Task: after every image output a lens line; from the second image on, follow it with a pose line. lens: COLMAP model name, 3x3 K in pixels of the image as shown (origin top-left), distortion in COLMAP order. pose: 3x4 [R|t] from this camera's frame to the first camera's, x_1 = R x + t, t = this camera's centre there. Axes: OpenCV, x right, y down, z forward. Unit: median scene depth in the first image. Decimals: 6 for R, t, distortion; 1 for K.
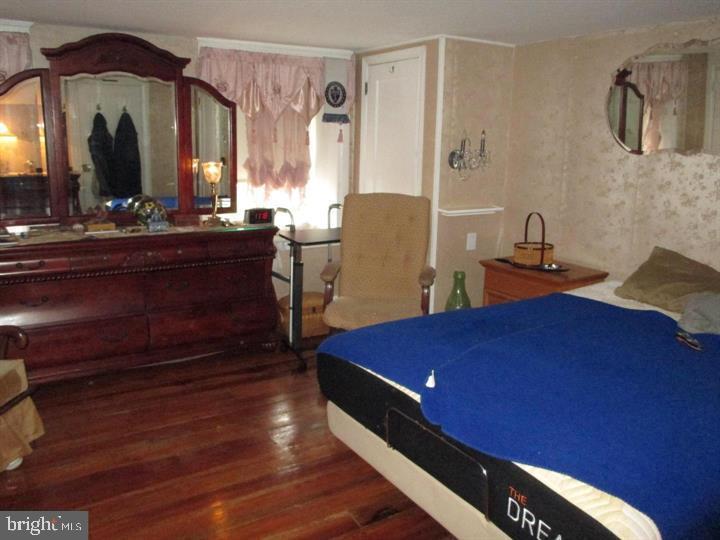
lens RADIAL K [[596.5, 0, 360.0], [0, 596.5, 270.0], [0, 0, 1]] dist [-0.032200, 0.004231]
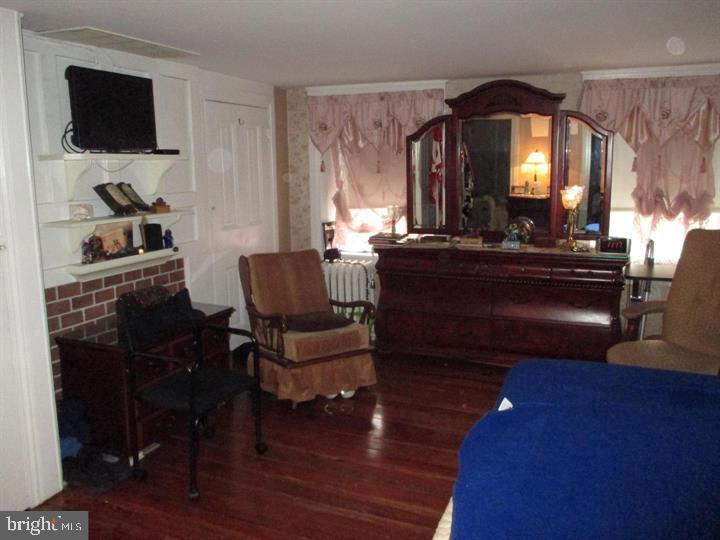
lens RADIAL K [[596.5, 0, 360.0], [0, 596.5, 270.0], [0, 0, 1]] dist [-0.032200, 0.004231]
pose [[0.582330, 0.124389, -0.803380, 0.385310], [-0.159513, 0.986498, 0.037119, -0.020782], [0.797150, 0.106534, 0.594308, 0.095141]]
